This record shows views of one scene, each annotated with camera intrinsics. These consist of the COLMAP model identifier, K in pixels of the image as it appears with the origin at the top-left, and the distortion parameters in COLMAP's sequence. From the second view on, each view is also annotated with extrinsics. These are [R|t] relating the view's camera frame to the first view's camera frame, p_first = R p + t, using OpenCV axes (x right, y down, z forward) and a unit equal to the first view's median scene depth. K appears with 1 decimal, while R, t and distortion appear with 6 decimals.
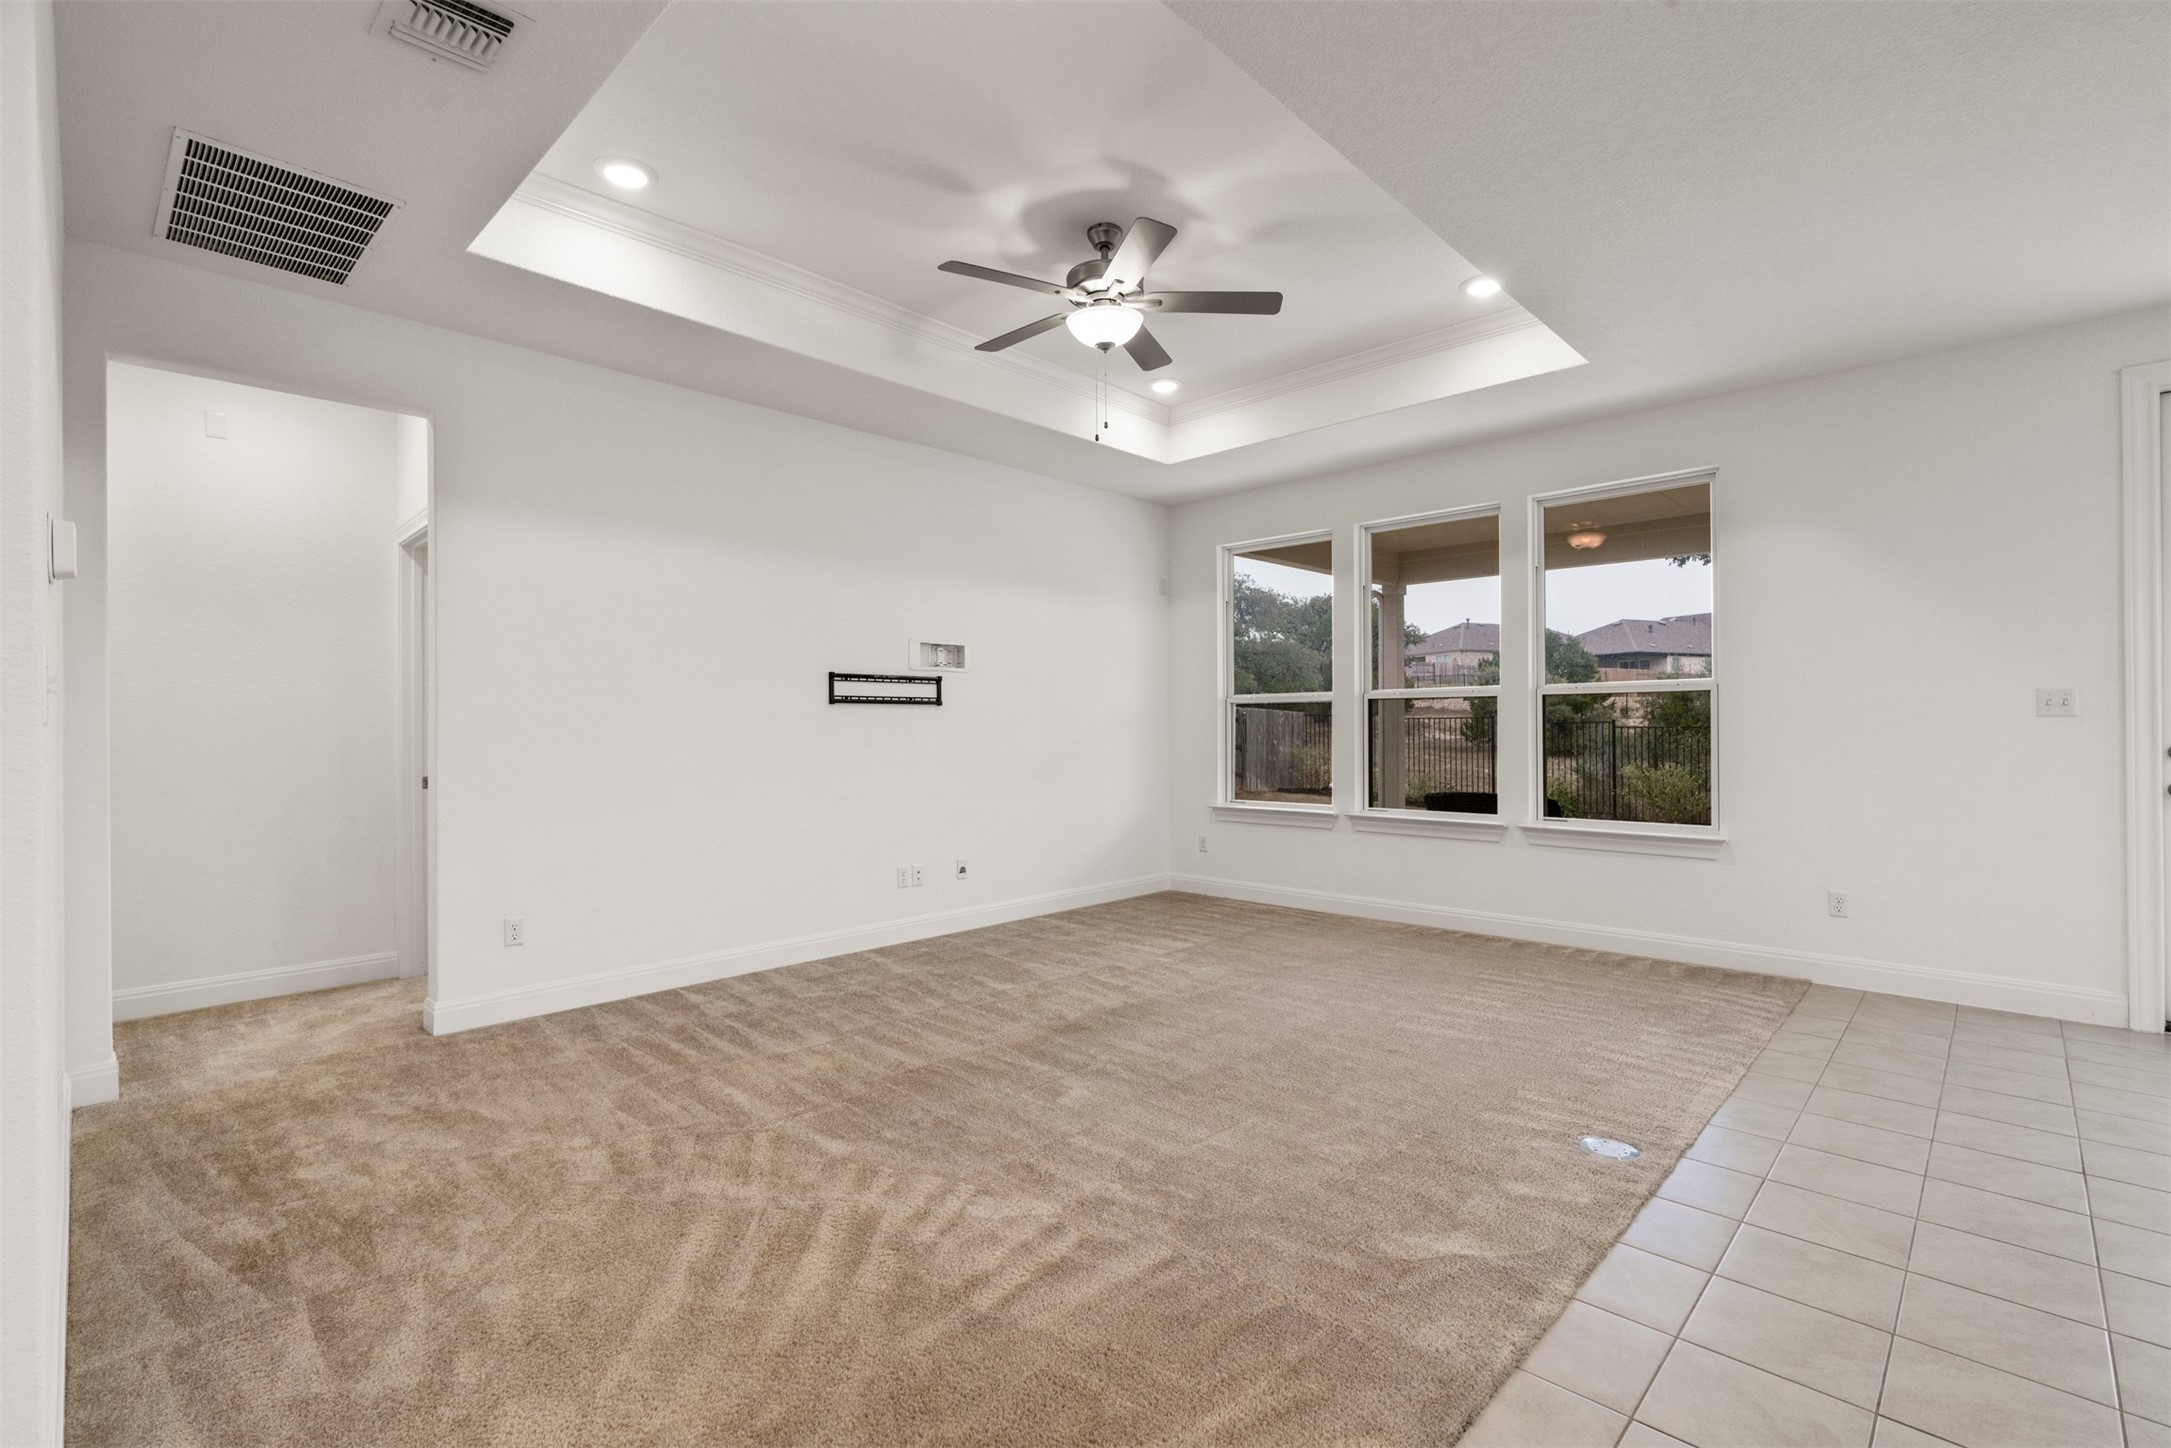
lens RADIAL K [[986.6, 0, 1102.3], [0, 986.6, 724.0], [0, 0, 1]] dist [-0.003754, 0.000135]
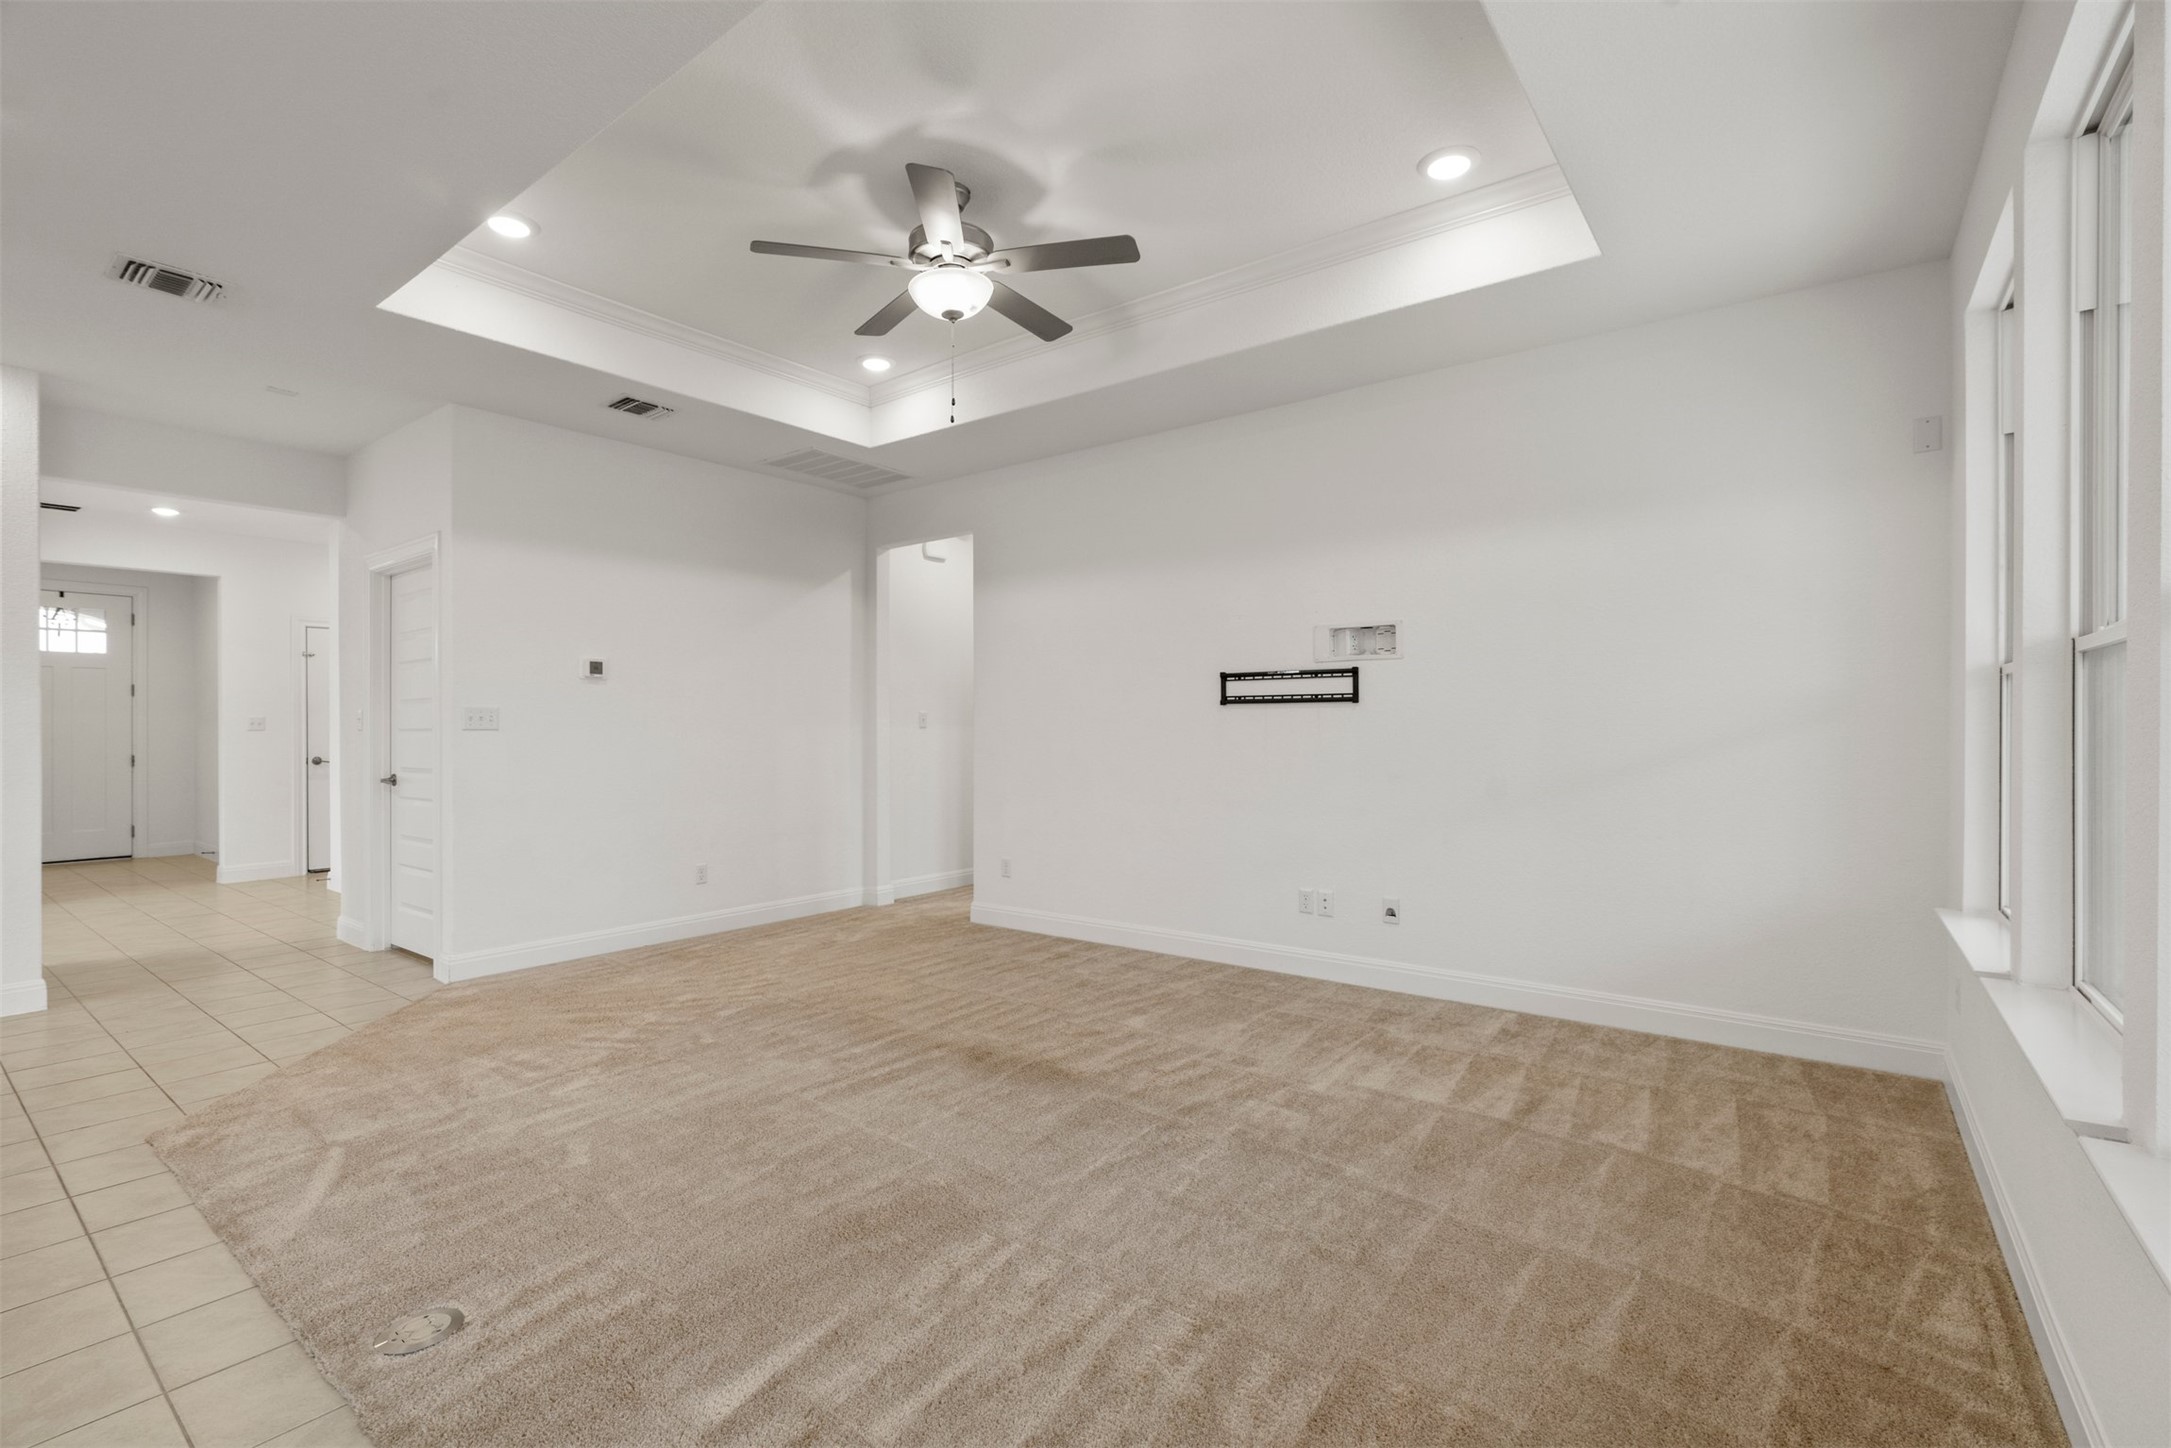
lens RADIAL K [[986.6, 0, 1075.1], [0, 986.6, 722.0], [0, 0, 1]] dist [-0.003754, 0.000135]
pose [[0.076106, -0.002861, -0.997096, 0.668274], [0.004078, 0.999988, -0.002558, -0.001629], [0.997091, -0.003871, 0.076117, 0.753456]]
